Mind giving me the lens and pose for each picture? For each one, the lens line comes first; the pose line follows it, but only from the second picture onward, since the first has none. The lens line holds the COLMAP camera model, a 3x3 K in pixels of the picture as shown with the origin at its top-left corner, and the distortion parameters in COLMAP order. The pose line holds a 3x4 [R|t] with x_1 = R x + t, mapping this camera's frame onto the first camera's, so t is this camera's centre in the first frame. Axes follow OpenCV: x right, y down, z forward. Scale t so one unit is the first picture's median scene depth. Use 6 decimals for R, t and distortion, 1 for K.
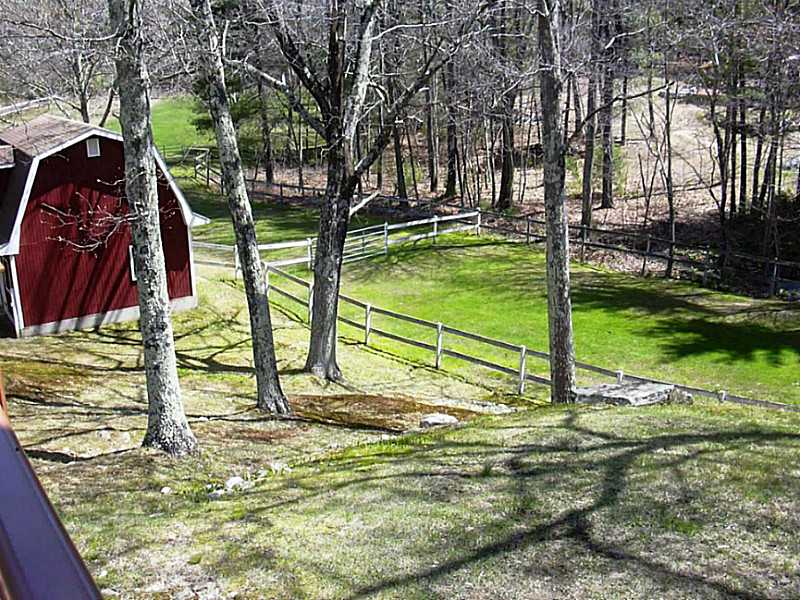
lens RADIAL K [[932.4, 0, 400.0], [0, 932.4, 300.0], [0, 0, 1]] dist [-0.169704, 0.031571]
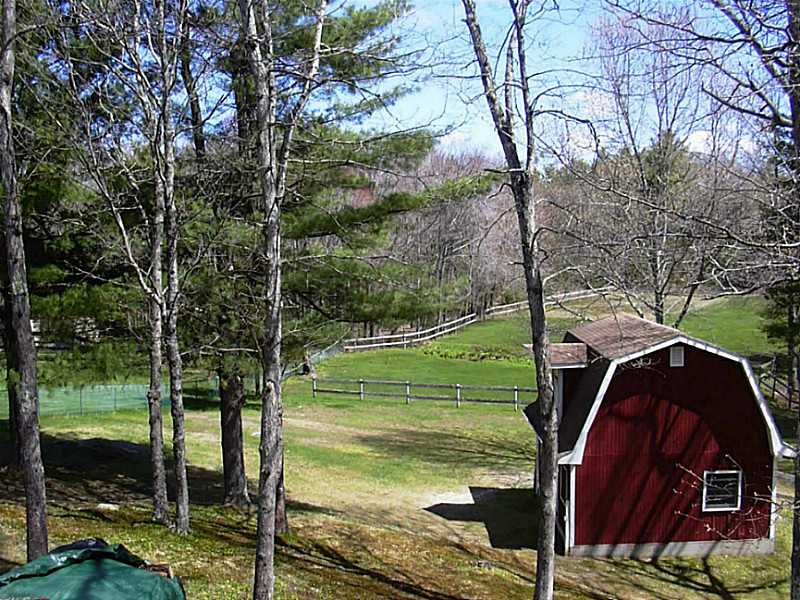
lens RADIAL K [[932.4, 0, 400.0], [0, 932.4, 300.0], [0, 0, 1]] dist [-0.169704, 0.031571]
pose [[0.836444, 0.050616, -0.545710, -0.075564], [-0.163335, 0.973500, -0.160060, -0.032554], [0.523147, 0.223015, 0.822546, 0.105437]]
